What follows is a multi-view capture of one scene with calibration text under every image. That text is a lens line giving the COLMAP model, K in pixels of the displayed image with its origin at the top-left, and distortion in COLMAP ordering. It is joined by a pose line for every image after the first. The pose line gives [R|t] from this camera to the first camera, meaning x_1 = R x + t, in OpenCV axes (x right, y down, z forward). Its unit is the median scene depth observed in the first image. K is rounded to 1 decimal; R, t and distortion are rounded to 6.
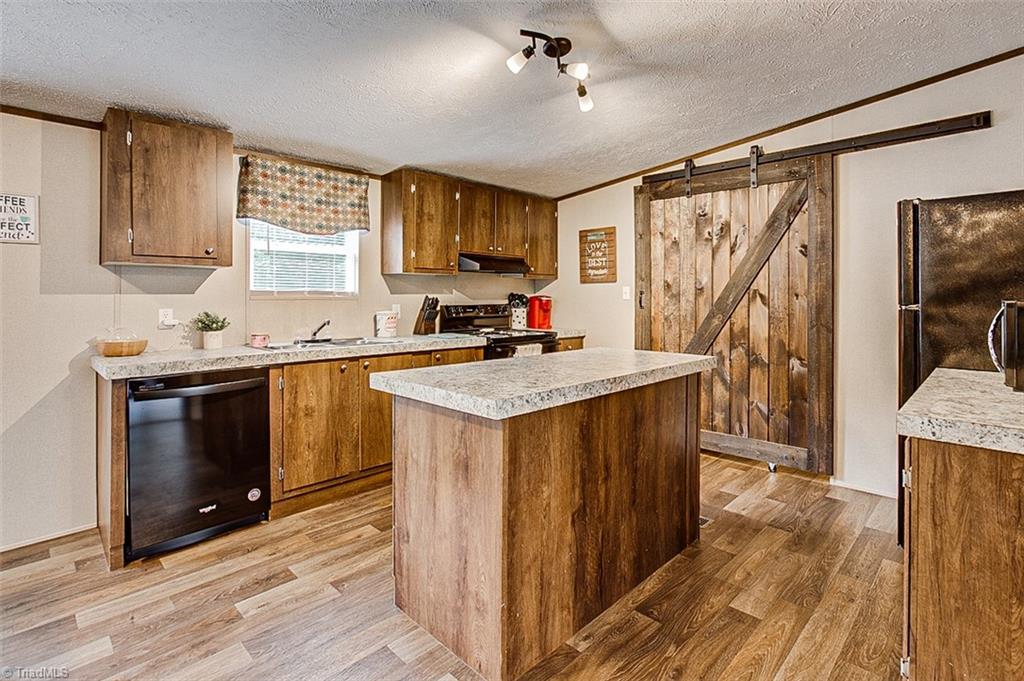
lens RADIAL K [[506.5, 0, 510.3], [0, 506.5, 305.1], [0, 0, 1]] dist [-0.006036, -0.000549]
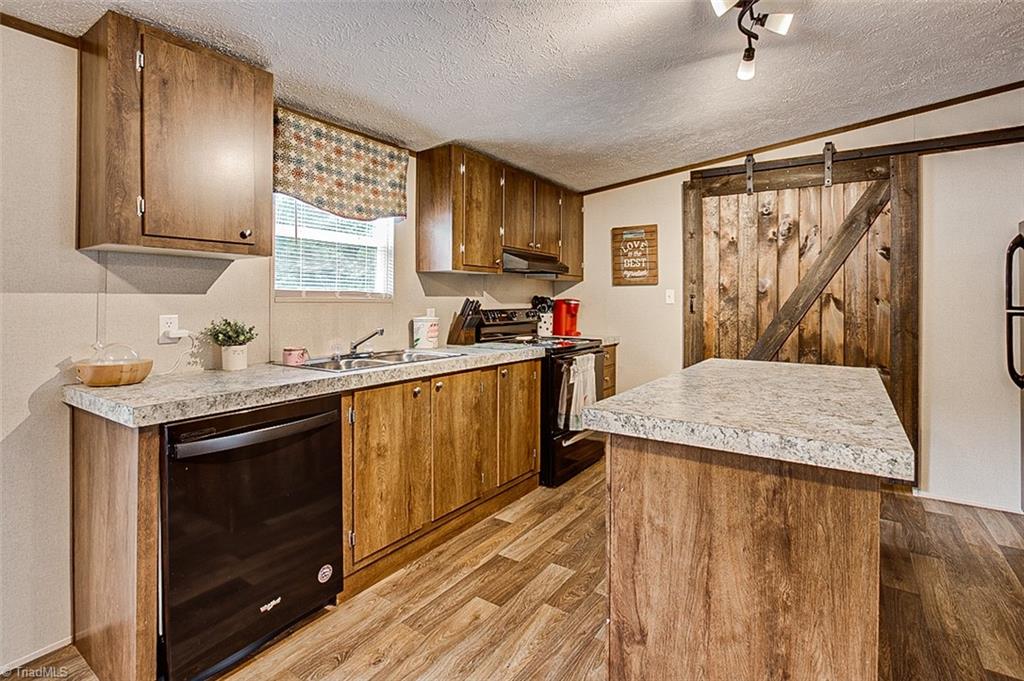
lens RADIAL K [[506.5, 0, 510.3], [0, 506.5, 305.1], [0, 0, 1]] dist [-0.006036, -0.000549]
pose [[0.982953, 0.003055, 0.183830, -0.296814], [-0.001750, 0.999972, -0.007260, -0.001352], [-0.183847, 0.006814, 0.982931, 0.189774]]
